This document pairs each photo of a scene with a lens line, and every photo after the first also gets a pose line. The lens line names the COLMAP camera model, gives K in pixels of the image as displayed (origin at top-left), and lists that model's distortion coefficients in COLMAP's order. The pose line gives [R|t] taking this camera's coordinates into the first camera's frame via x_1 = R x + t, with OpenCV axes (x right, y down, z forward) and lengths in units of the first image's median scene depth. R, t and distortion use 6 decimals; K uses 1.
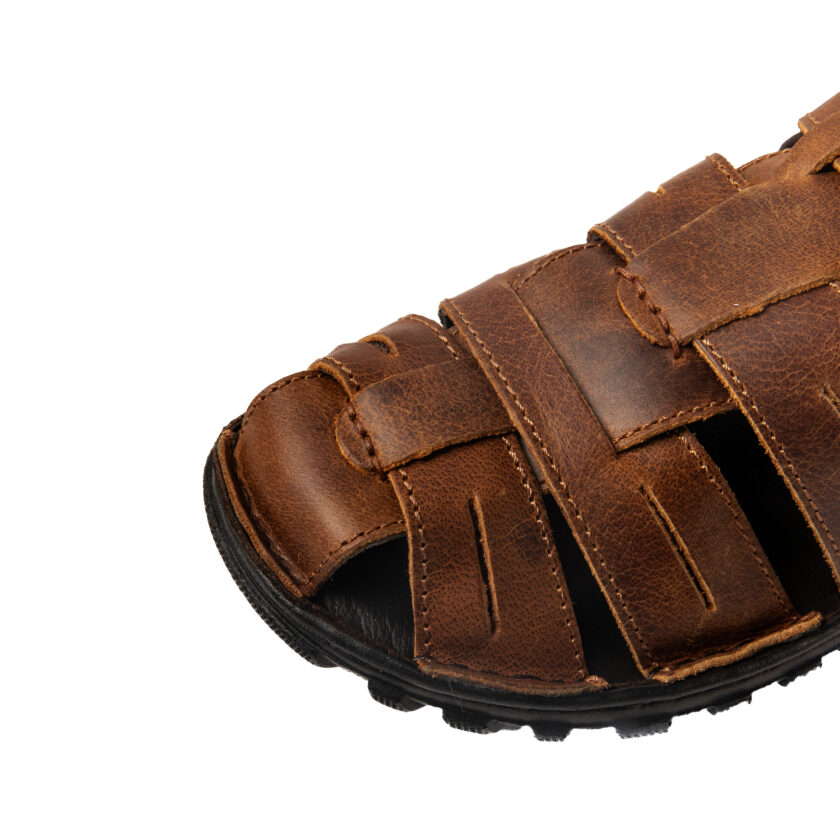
lens RADIAL K [[1075.3, 0, 465.6], [0, 1075.3, 420.3], [0, 0, 1]] dist [0.023302, 0.003504]
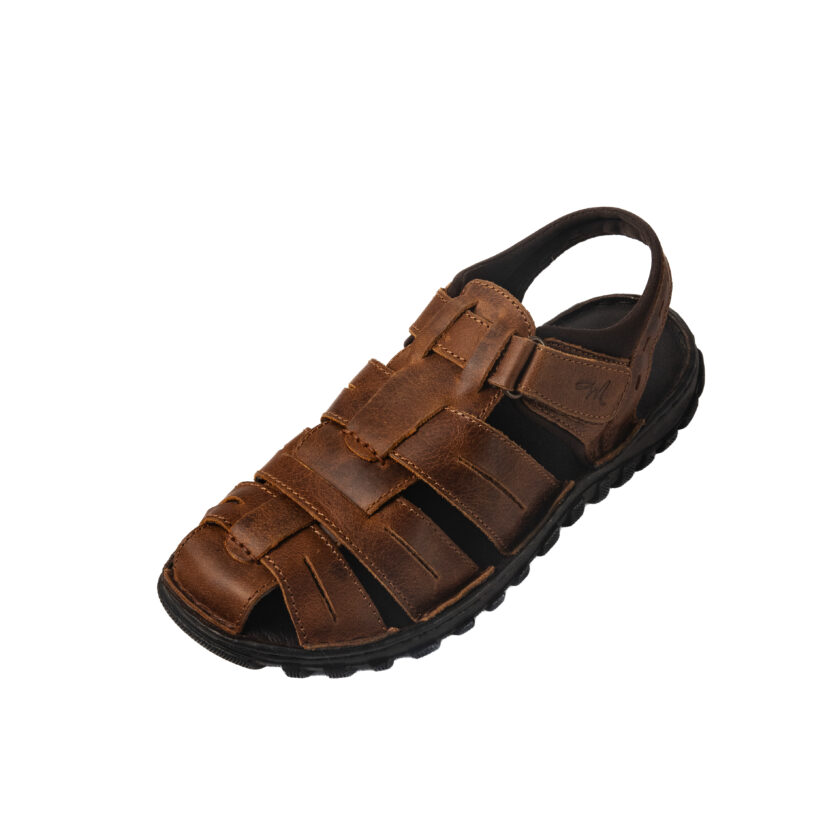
lens RADIAL K [[1075.3, 0, 465.6], [0, 1075.3, 420.3], [0, 0, 1]] dist [0.023302, 0.003504]
pose [[0.927244, -0.274556, 0.254631, -0.149582], [0.315036, 0.939553, -0.134134, 0.185539], [-0.202412, 0.204593, 0.957691, -0.974051]]
